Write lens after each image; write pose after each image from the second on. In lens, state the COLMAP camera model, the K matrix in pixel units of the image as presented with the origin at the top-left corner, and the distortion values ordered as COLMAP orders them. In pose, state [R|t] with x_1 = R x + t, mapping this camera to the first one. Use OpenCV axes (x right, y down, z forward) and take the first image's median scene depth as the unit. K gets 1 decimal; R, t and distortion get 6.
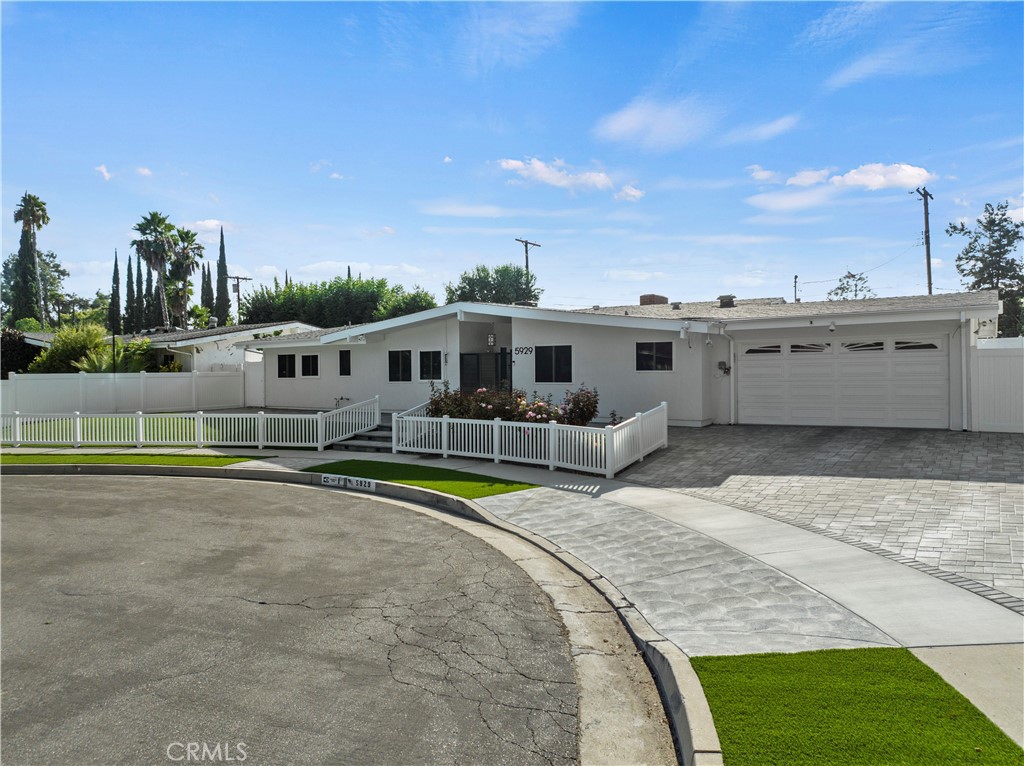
lens RADIAL K [[724.9, 0, 509.9], [0, 724.9, 378.8], [0, 0, 1]] dist [-0.041817, 0.001756]
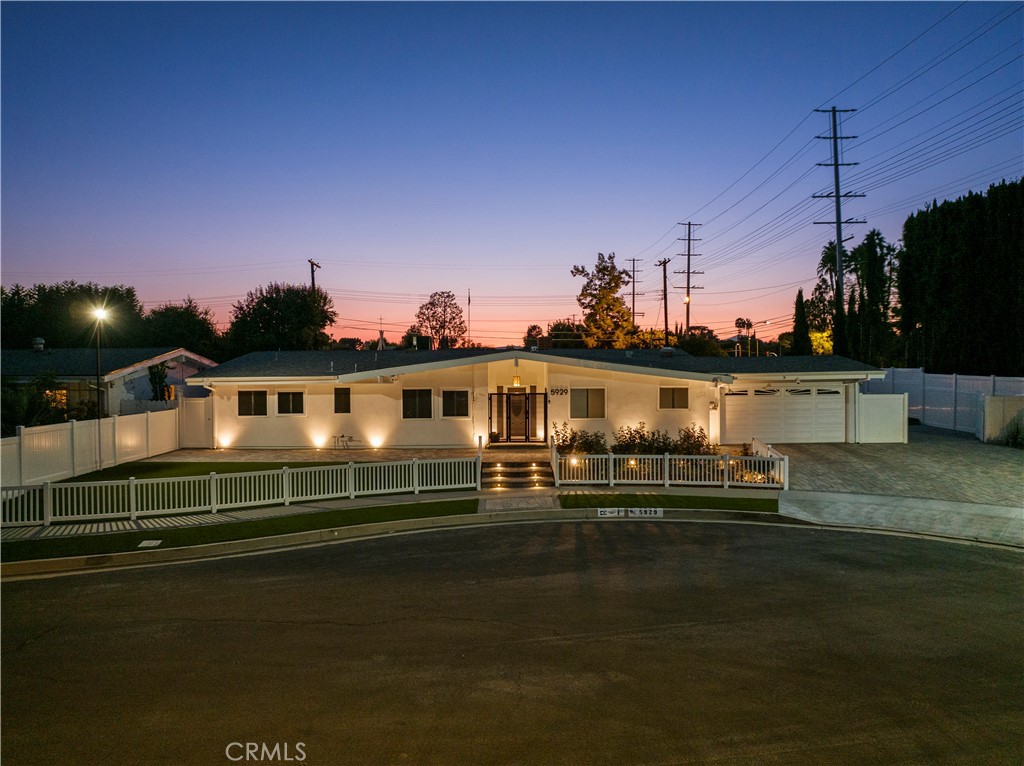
lens RADIAL K [[724.9, 0, 509.9], [0, 724.9, 378.8], [0, 0, 1]] dist [-0.041817, 0.001756]
pose [[0.817605, -0.004065, 0.575766, -0.329580], [0.005503, 0.999985, -0.000754, -0.026761], [-0.575754, 0.003785, 0.817614, 0.025671]]
